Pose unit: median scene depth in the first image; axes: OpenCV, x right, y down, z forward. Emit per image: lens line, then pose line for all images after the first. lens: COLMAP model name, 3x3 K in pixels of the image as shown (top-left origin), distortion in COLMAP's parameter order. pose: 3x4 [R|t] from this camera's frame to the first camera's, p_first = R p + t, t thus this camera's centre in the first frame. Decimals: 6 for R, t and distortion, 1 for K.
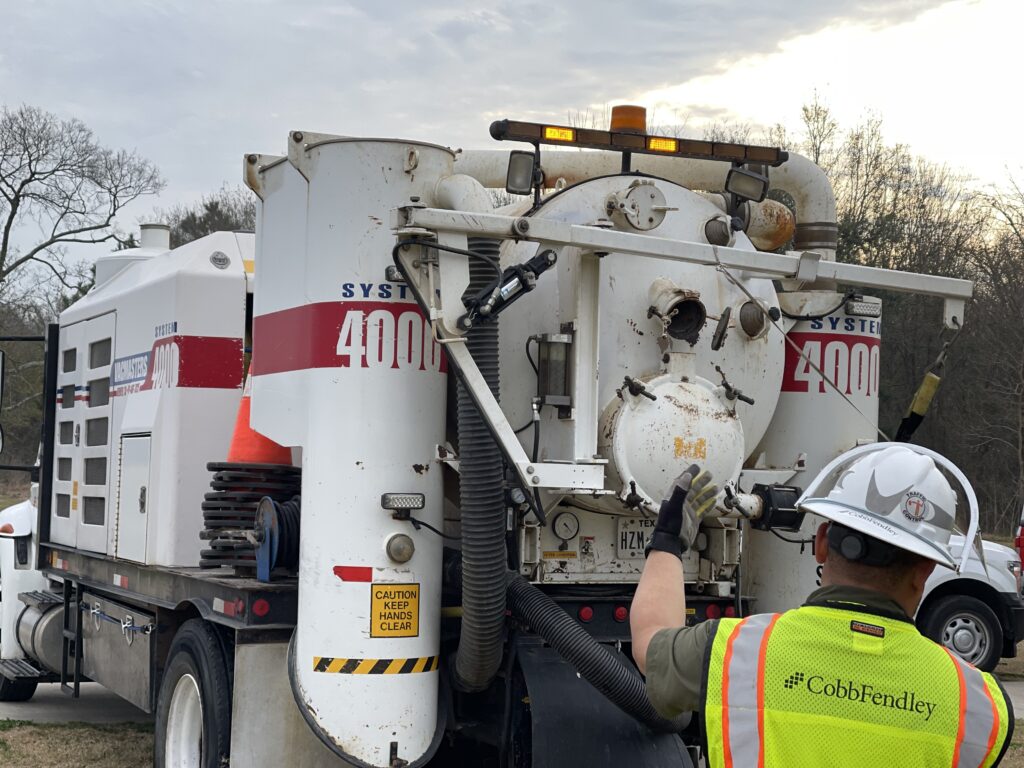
lens RADIAL K [[1915.0, 0, 504.8], [0, 1915.0, 386.0], [0, 0, 1]] dist [0.256098, 0.000000]
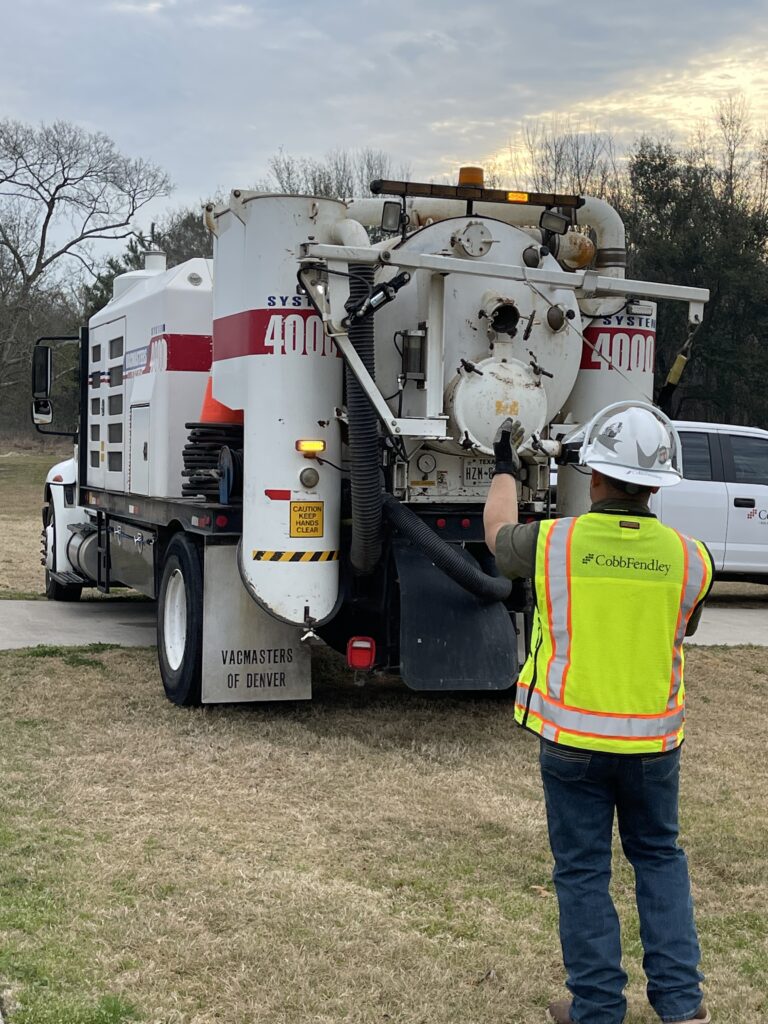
lens RADIAL K [[1562.9, 0, 390.6], [0, 1562.9, 509.5], [0, 0, 1]] dist [0.134159, 0.000000]
pose [[0.998909, -0.003963, -0.046526, 0.059616], [0.007913, 0.996349, 0.085012, 0.006904], [0.046020, -0.085287, 0.995293, -0.180991]]
